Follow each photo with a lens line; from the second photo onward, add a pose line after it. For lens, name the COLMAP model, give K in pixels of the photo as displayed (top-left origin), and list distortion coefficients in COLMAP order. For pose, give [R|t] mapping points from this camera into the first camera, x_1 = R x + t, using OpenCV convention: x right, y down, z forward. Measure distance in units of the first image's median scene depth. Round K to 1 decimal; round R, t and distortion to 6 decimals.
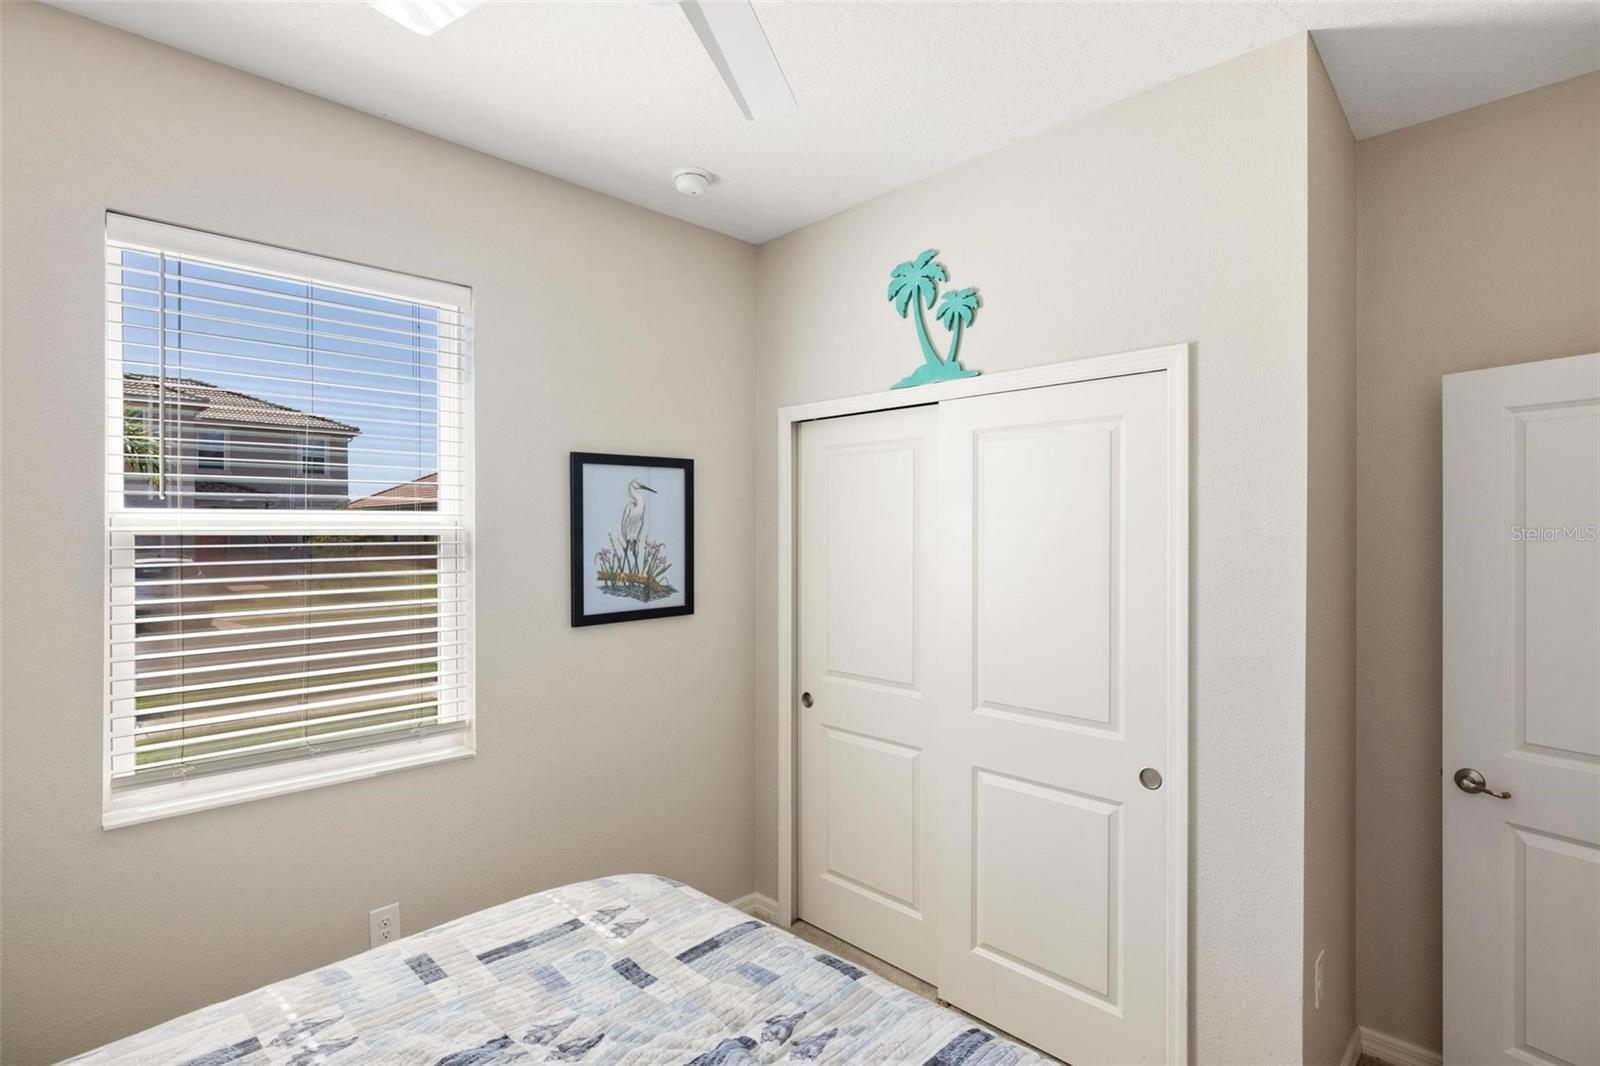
lens RADIAL K [[795.3, 0, 794.1], [0, 795.3, 538.6], [0, 0, 1]] dist [-0.000879, 0.000202]
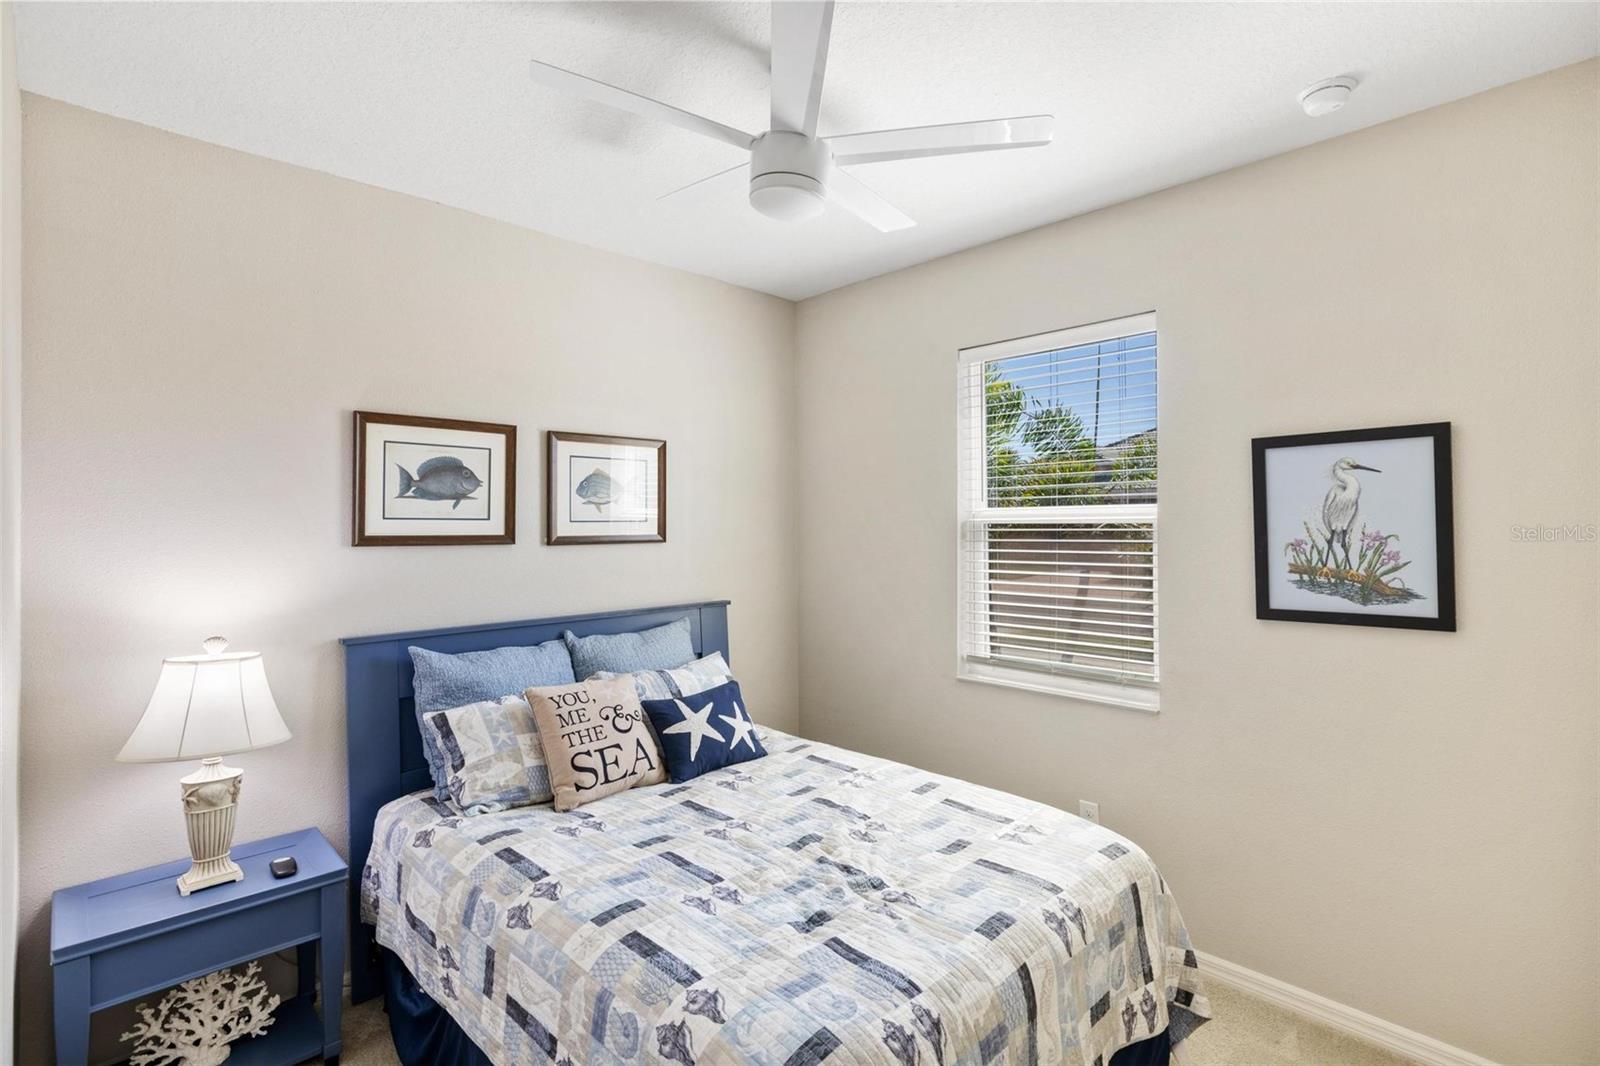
lens RADIAL K [[795.3, 0, 801.2], [0, 795.3, 525.6], [0, 0, 1]] dist [-0.000879, 0.000202]
pose [[-0.035801, 0.007361, -0.999332, 0.687612], [-0.001557, 0.999971, 0.007421, -0.008472], [0.999358, 0.001821, -0.035789, 0.463102]]
